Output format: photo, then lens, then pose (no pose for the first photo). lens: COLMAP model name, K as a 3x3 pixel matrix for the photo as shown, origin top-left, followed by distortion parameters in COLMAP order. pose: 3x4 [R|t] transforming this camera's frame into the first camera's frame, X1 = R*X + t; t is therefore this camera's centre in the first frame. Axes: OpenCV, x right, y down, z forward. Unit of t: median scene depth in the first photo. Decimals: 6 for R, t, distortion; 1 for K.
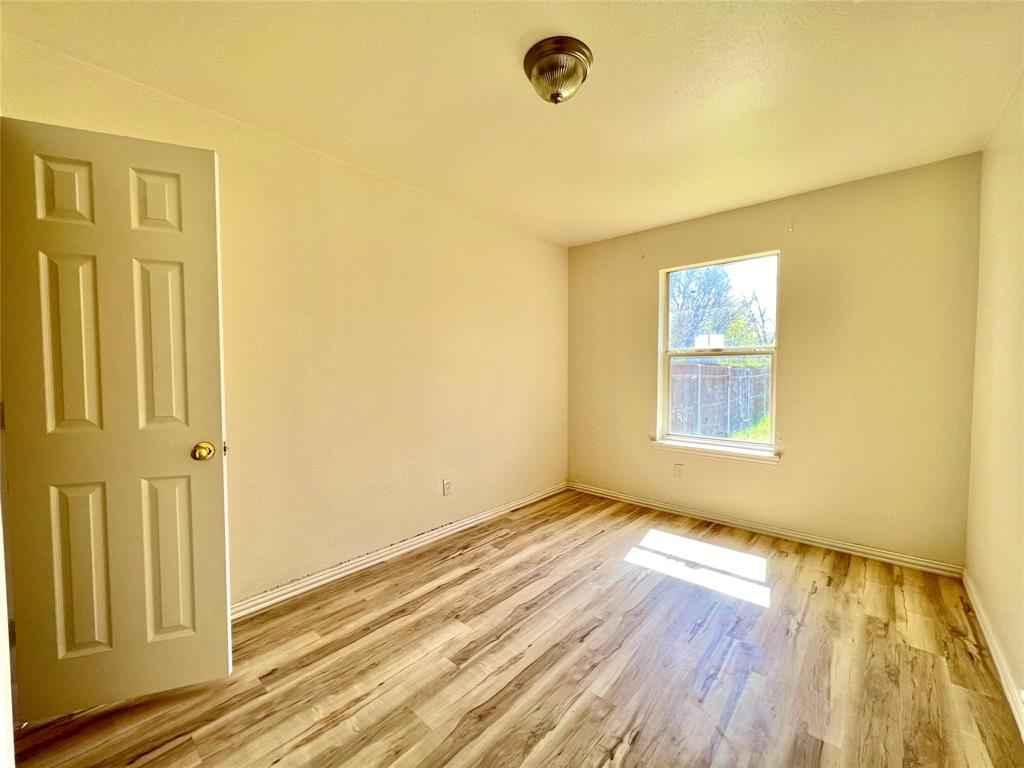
lens RADIAL K [[412.6, 0, 512.4], [0, 412.6, 384.8], [0, 0, 1]] dist [0.000636, -0.000339]
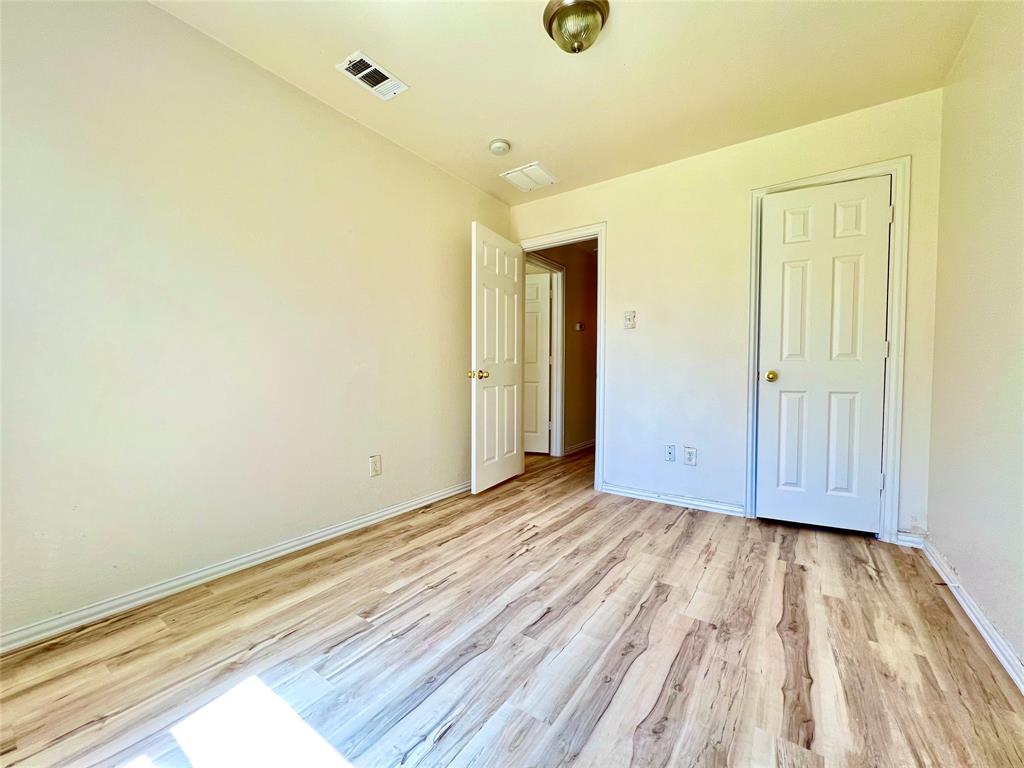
lens RADIAL K [[412.6, 0, 511.9], [0, 412.6, 385.3], [0, 0, 1]] dist [0.000636, -0.000339]
pose [[-0.993087, 0.004112, -0.117312, 0.347854], [-0.004504, 0.997316, 0.073080, 0.074987], [0.117297, 0.073103, -0.990403, 1.823460]]
